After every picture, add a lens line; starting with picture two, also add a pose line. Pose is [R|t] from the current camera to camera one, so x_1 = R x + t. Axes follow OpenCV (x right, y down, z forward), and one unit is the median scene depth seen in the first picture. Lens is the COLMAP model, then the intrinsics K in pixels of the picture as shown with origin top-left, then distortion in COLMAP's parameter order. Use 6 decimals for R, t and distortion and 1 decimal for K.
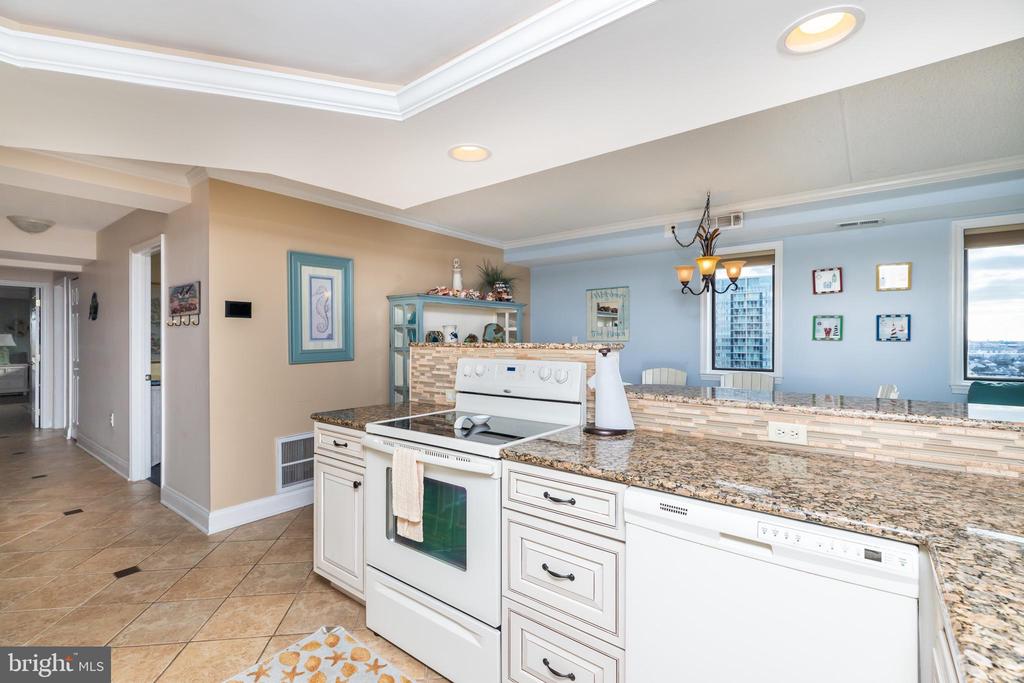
lens RADIAL K [[463.6, 0, 509.8], [0, 463.6, 338.2], [0, 0, 1]] dist [0.011982, -0.000145]
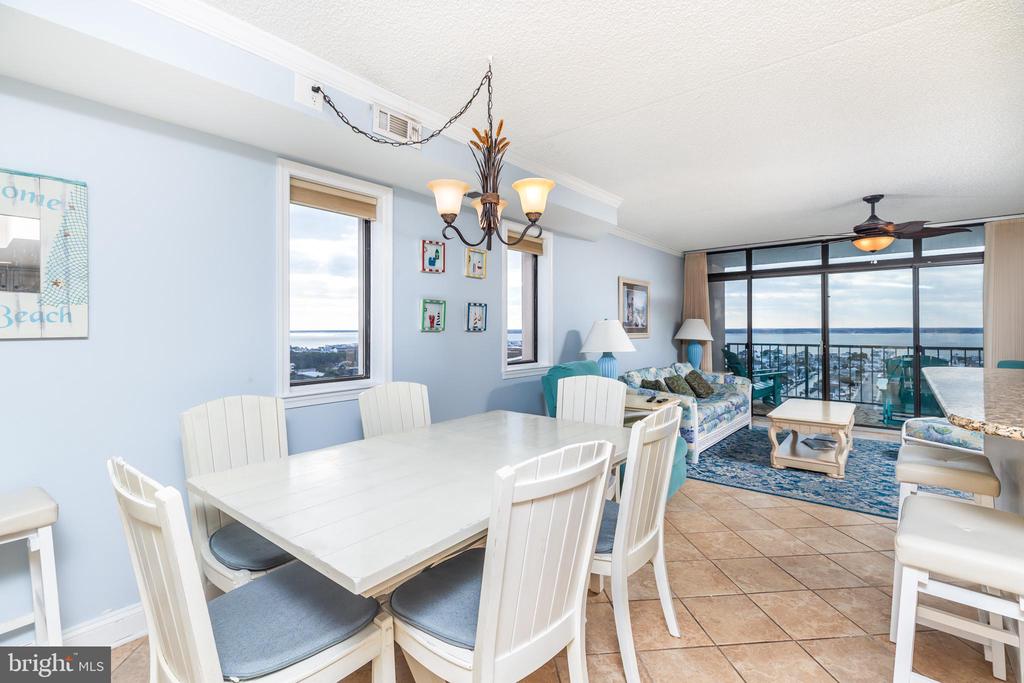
lens RADIAL K [[468.4, 0, 502.6], [0, 468.4, 328.0], [0, 0, 1]] dist [-0.003120, -0.000313]
pose [[0.048625, 0.002815, 0.998813, -0.120423], [0.004757, 0.999984, -0.003050, 0.002359], [-0.998806, 0.004900, 0.048611, 0.918055]]
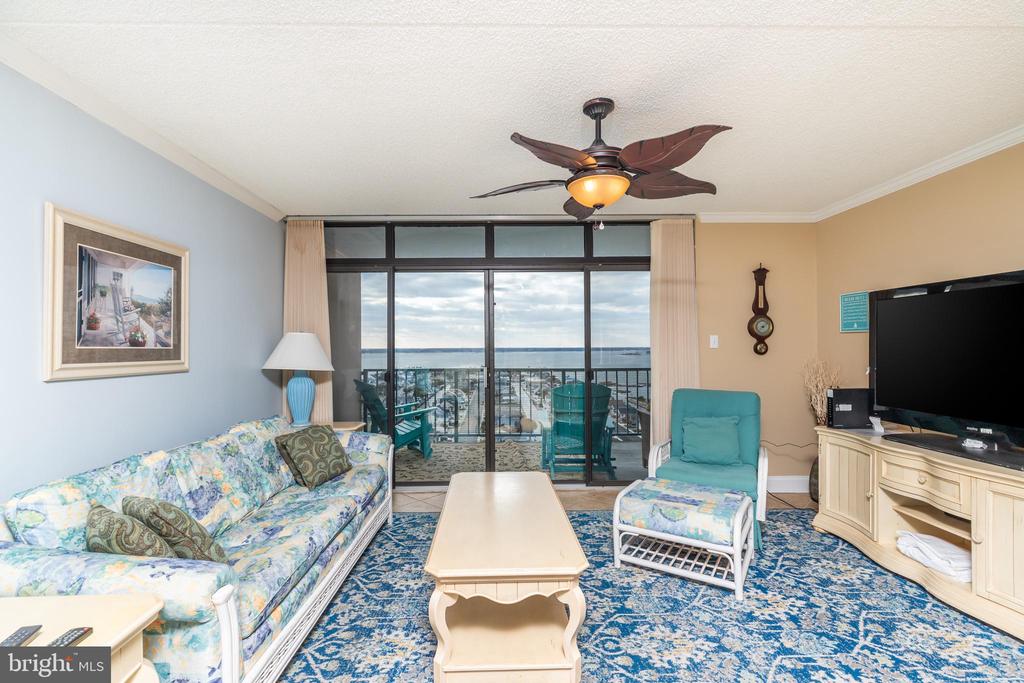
lens RADIAL K [[480.4, 0, 518.8], [0, 480.4, 343.0], [0, 0, 1]] dist [0.000852, -0.000015]
pose [[-0.637539, 0.011575, 0.770331, 0.639222], [0.006155, 0.999932, -0.009931, 0.000046], [-0.770393, -0.001590, -0.637567, 0.554028]]
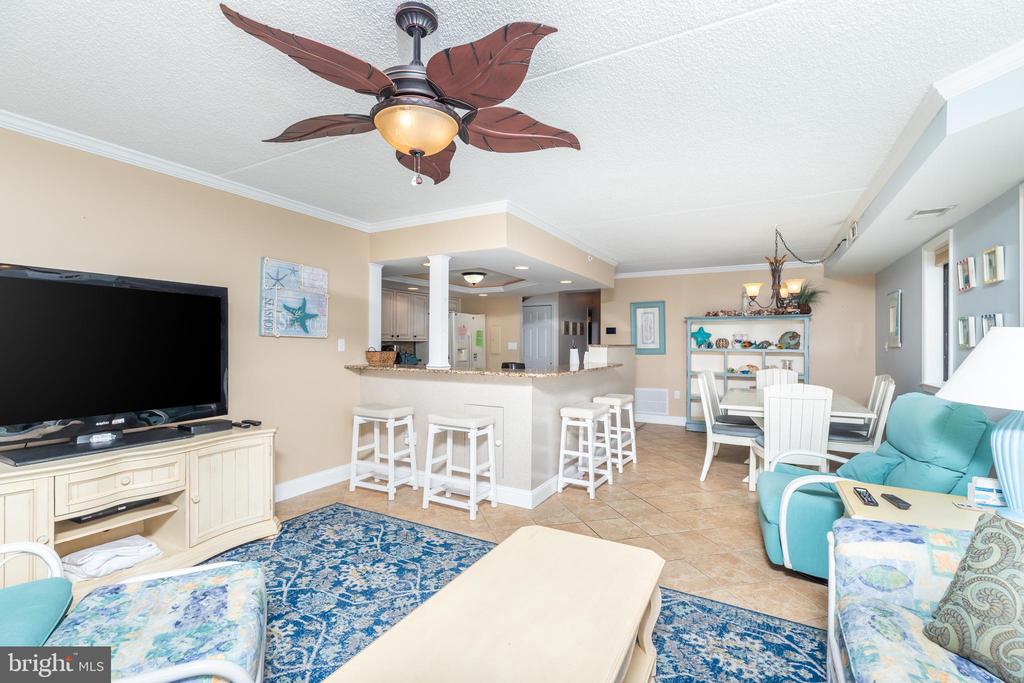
lens RADIAL K [[466.7, 0, 507.7], [0, 466.7, 340.9], [0, 0, 1]] dist [0.000058, -0.000458]
pose [[0.144978, -0.001223, -0.989434, 1.523348], [-0.005363, 0.999984, -0.002022, -0.000423], [0.989420, 0.005600, 0.144969, 0.089087]]
